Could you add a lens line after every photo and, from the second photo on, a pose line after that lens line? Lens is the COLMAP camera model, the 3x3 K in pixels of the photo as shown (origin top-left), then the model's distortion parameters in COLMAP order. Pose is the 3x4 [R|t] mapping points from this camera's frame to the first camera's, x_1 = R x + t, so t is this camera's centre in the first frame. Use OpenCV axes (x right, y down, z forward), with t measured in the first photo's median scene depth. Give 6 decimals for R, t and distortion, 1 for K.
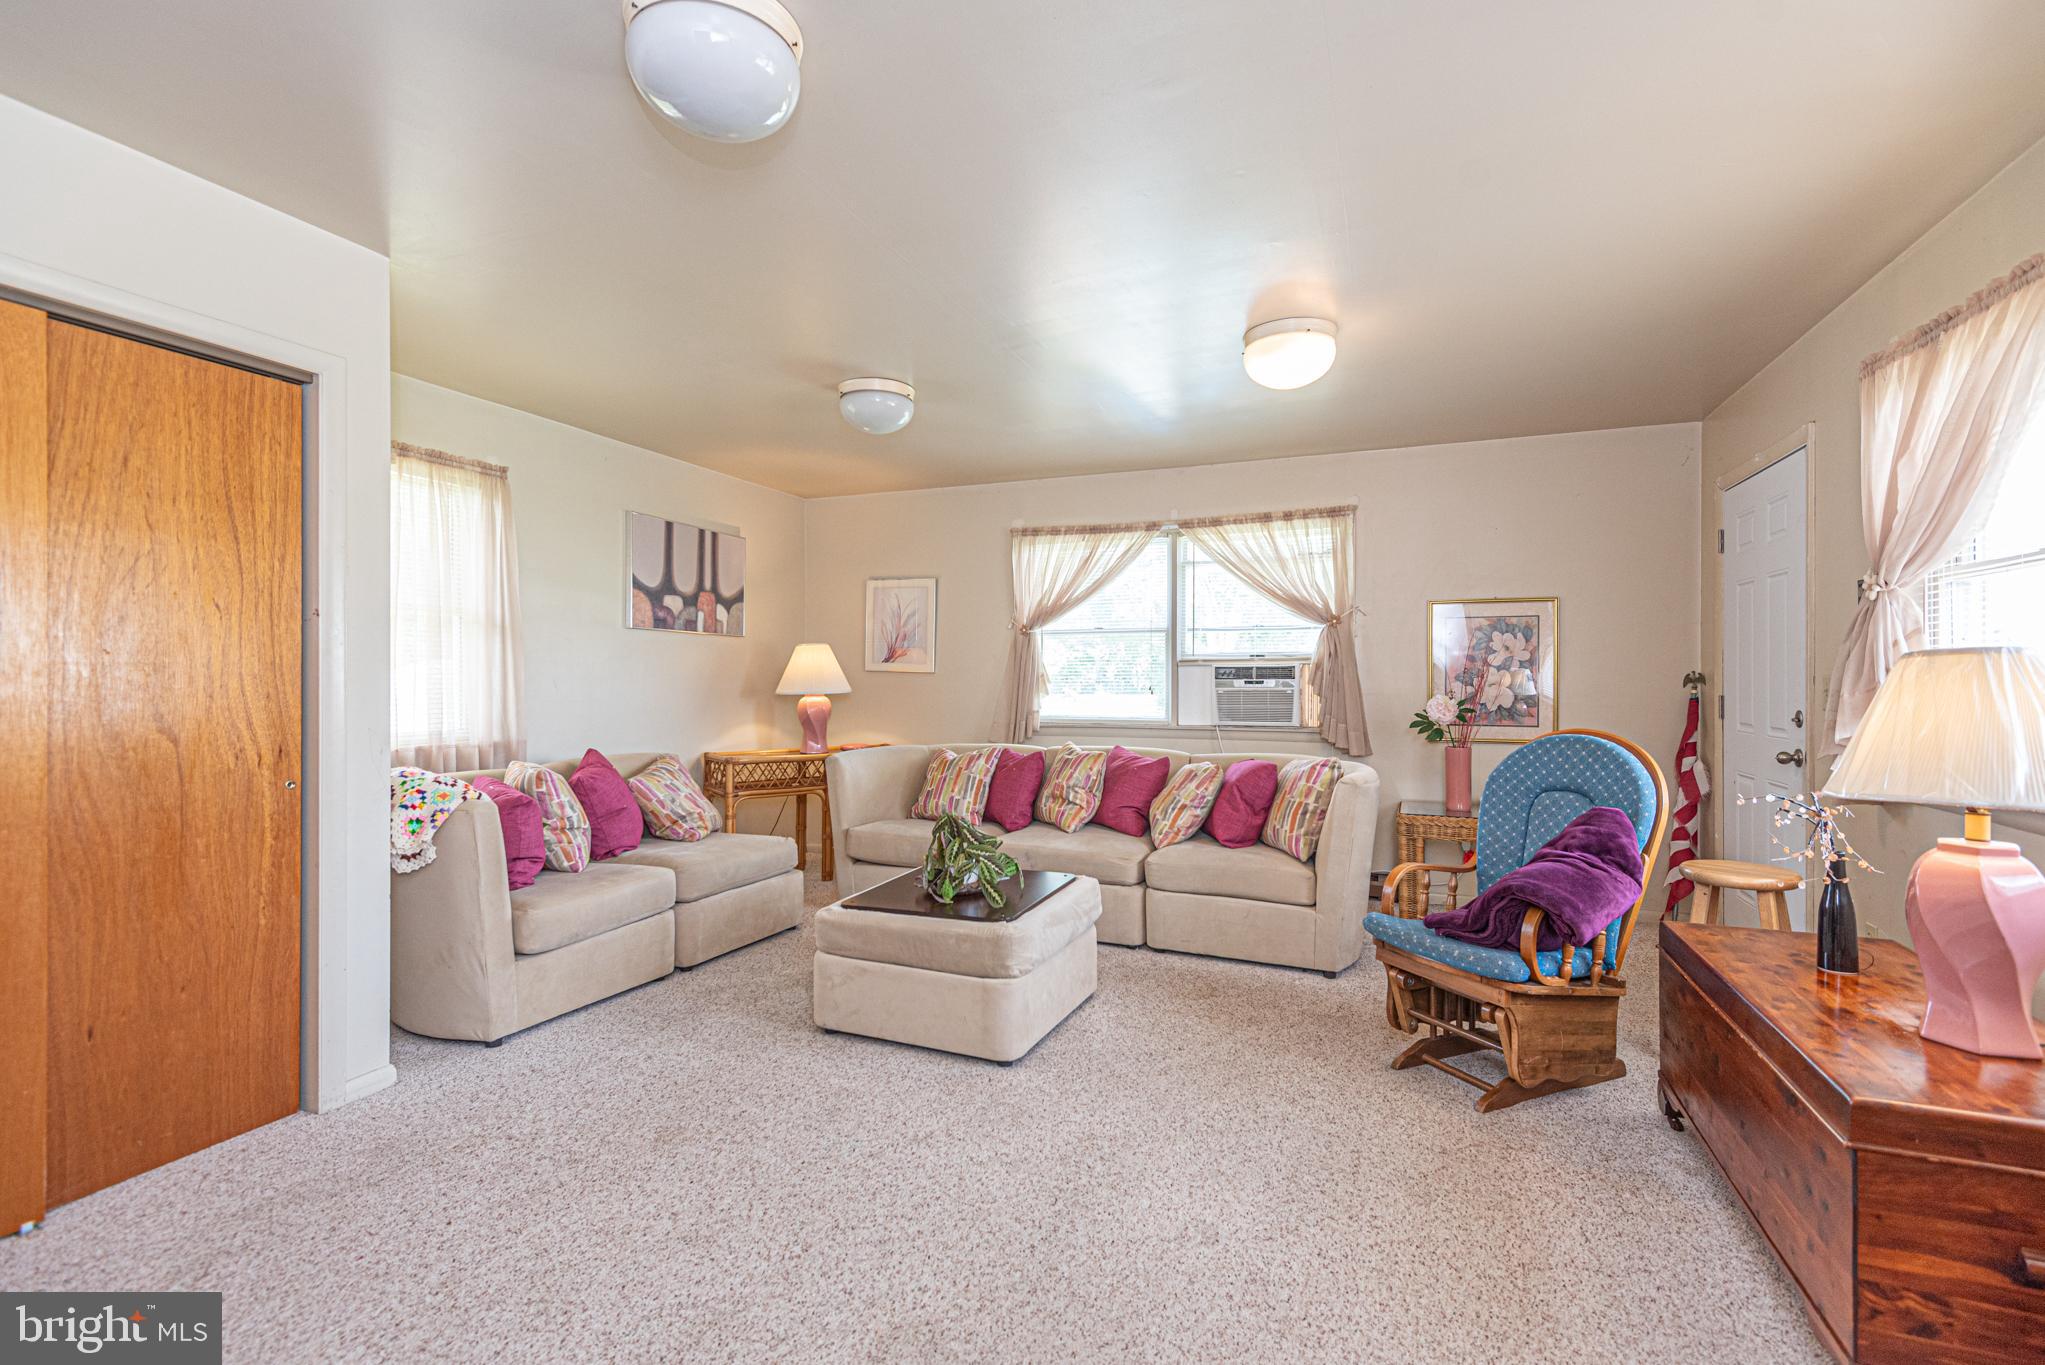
lens RADIAL K [[940.3, 0, 1021.5], [0, 940.3, 663.5], [0, 0, 1]] dist [0.045469, -0.029956]
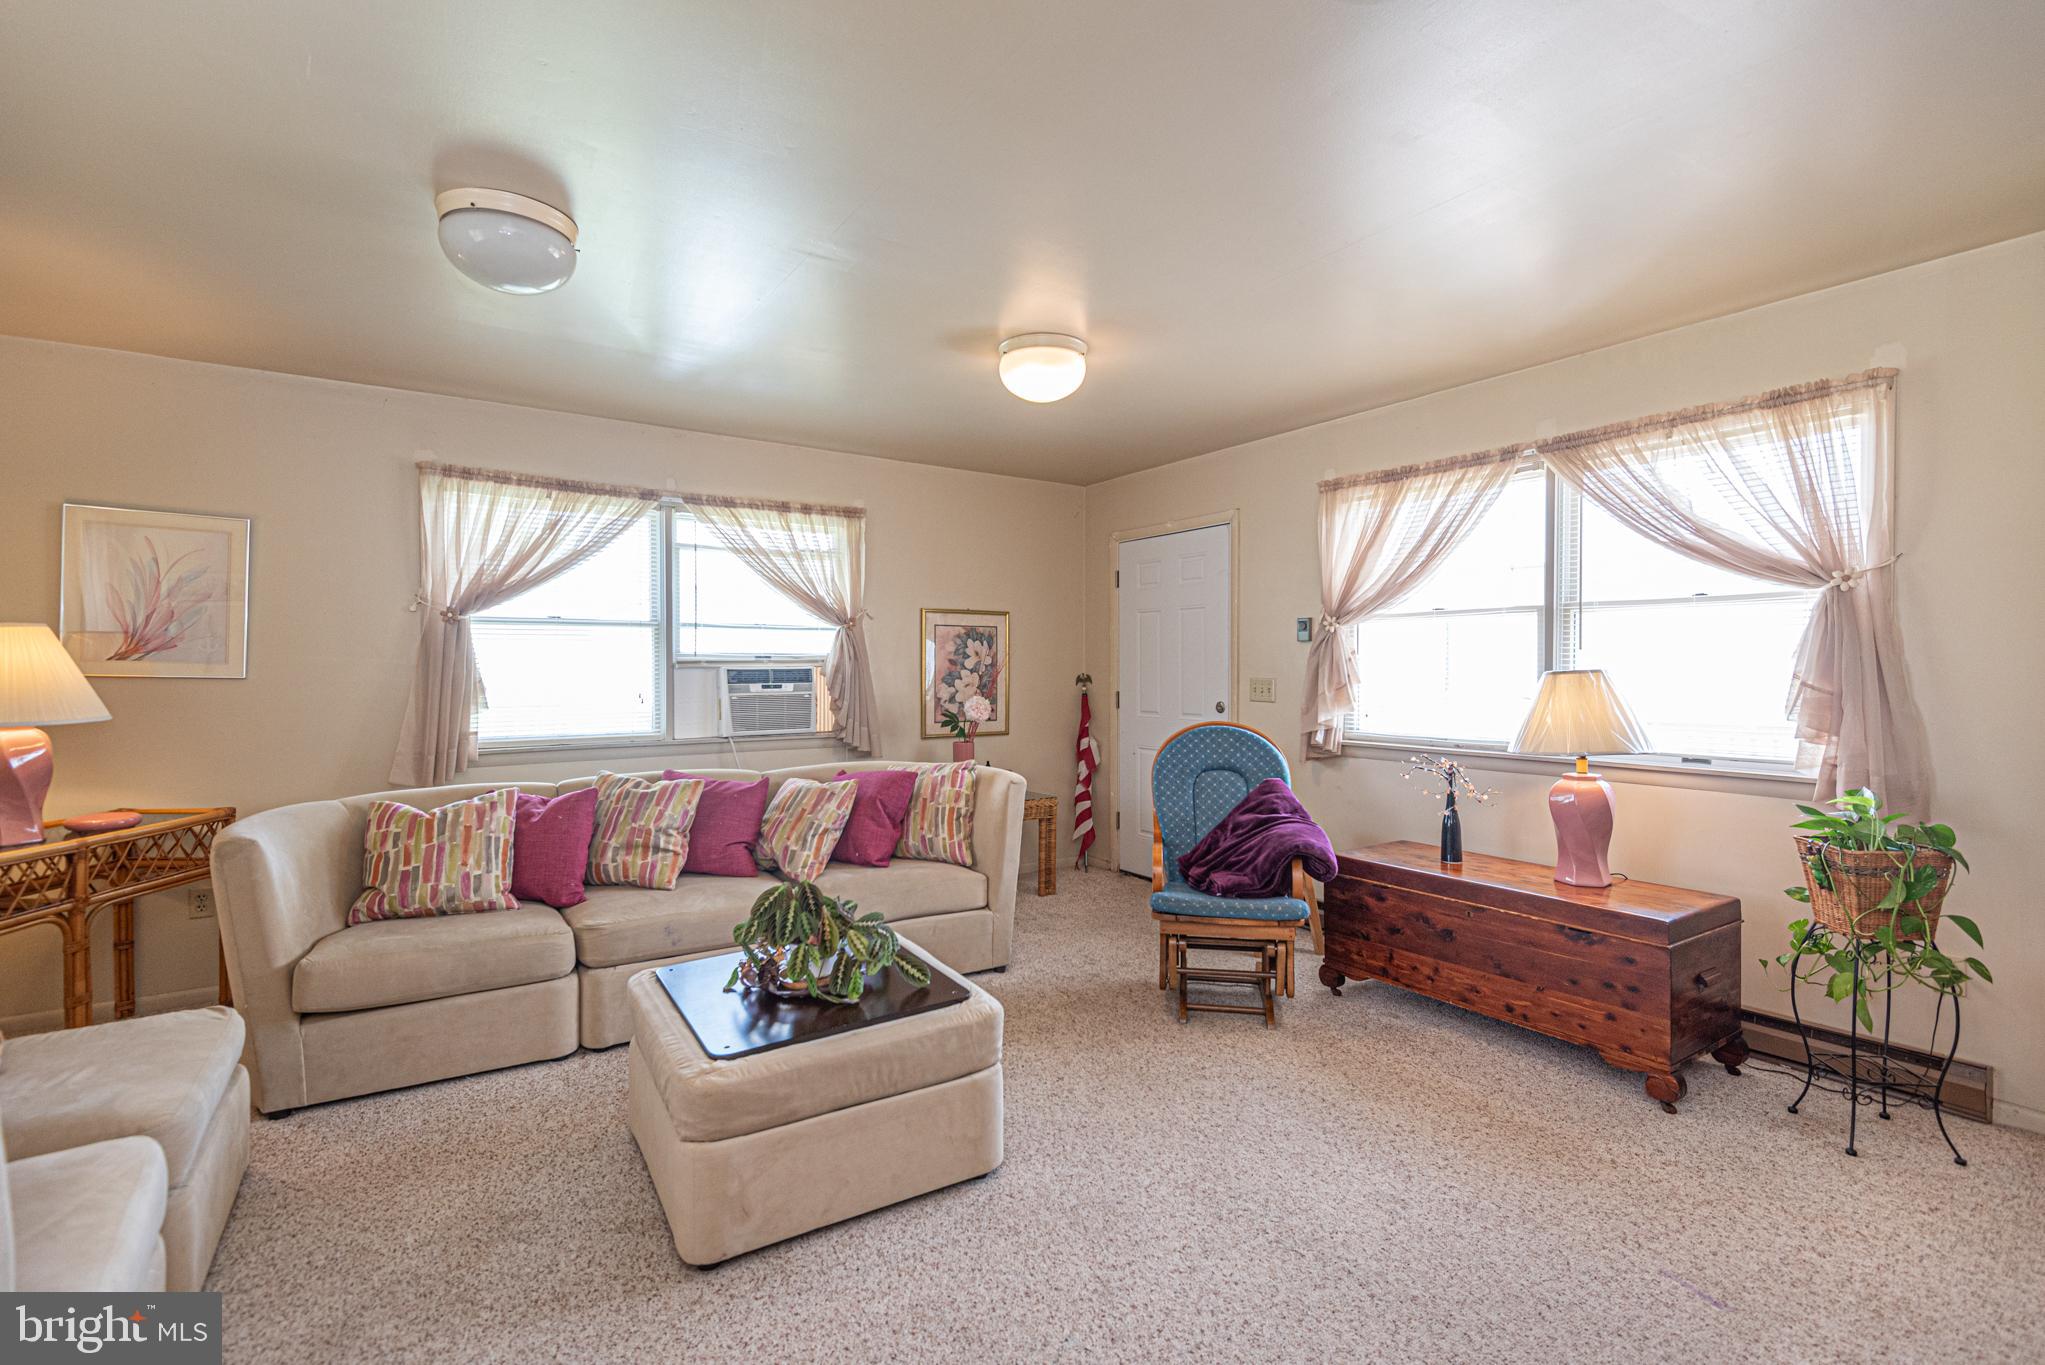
lens RADIAL K [[940.3, 0, 1021.5], [0, 940.3, 663.5], [0, 0, 1]] dist [0.045469, -0.029956]
pose [[0.546148, 0.003014, 0.837683, -0.394253], [-0.010175, 0.999944, 0.003036, -0.007647], [-0.837627, -0.010182, 0.546148, 0.312062]]
